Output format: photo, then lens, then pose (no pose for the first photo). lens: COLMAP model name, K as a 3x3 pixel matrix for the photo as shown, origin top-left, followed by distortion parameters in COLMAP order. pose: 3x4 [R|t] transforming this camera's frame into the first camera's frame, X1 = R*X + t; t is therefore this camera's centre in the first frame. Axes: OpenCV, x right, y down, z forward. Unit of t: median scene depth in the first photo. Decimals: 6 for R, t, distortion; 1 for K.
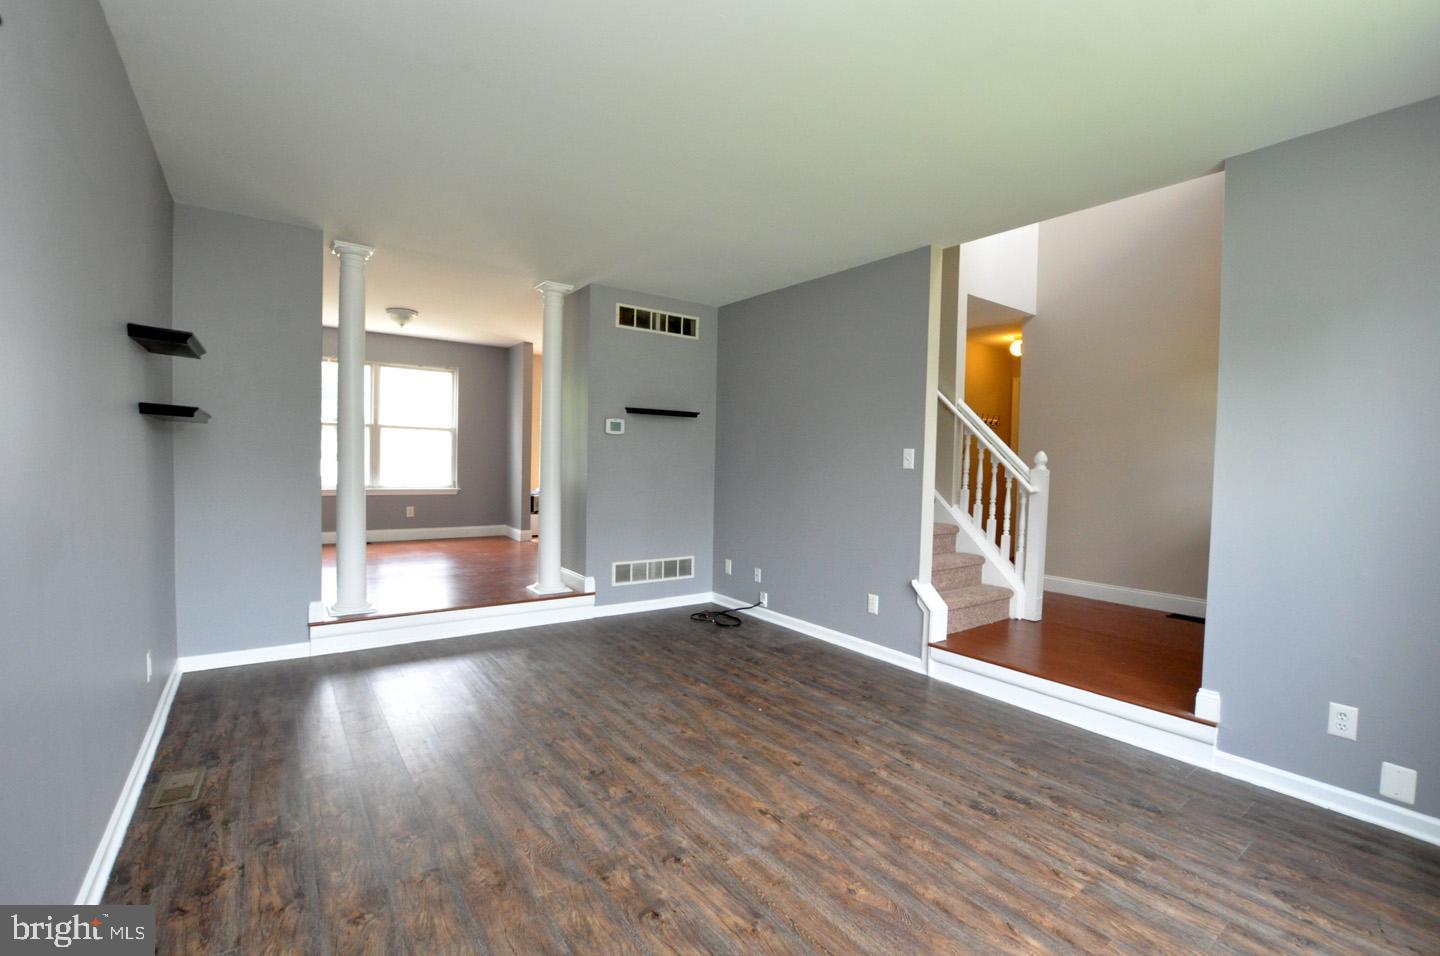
lens RADIAL K [[631.8, 0, 724.1], [0, 631.8, 480.0], [0, 0, 1]] dist [-0.034639, 0.005026]
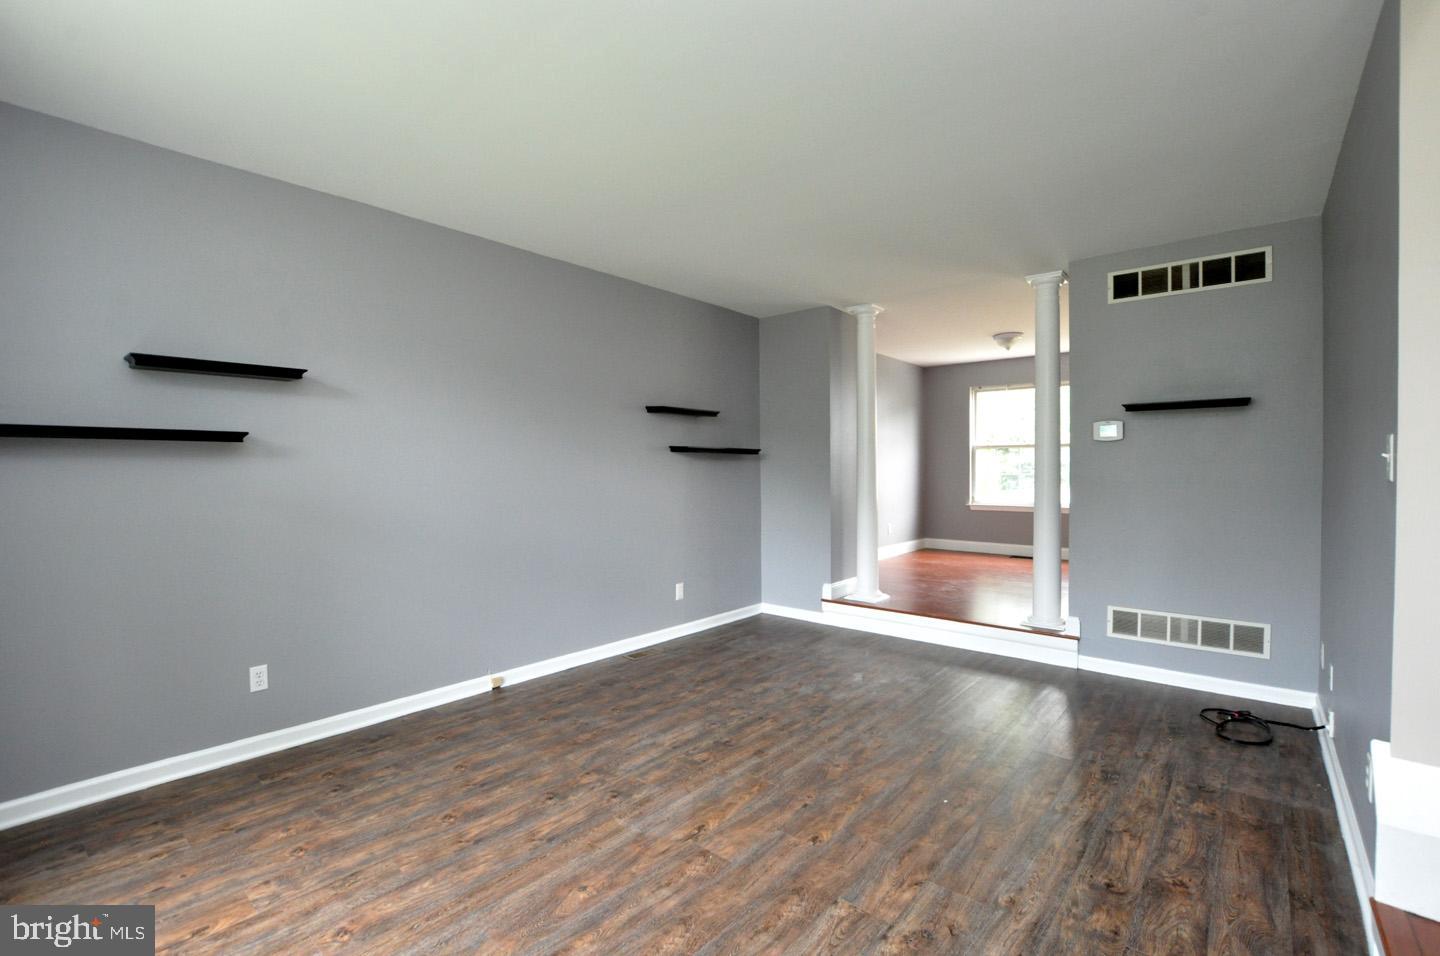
lens RADIAL K [[631.8, 0, 722.2], [0, 631.8, 475.5], [0, 0, 1]] dist [-0.034639, 0.005026]
pose [[0.224684, -0.015627, -0.974306, 0.892593], [-0.025920, 0.999422, -0.022007, -0.000275], [0.974087, 0.030199, 0.224149, 0.688424]]
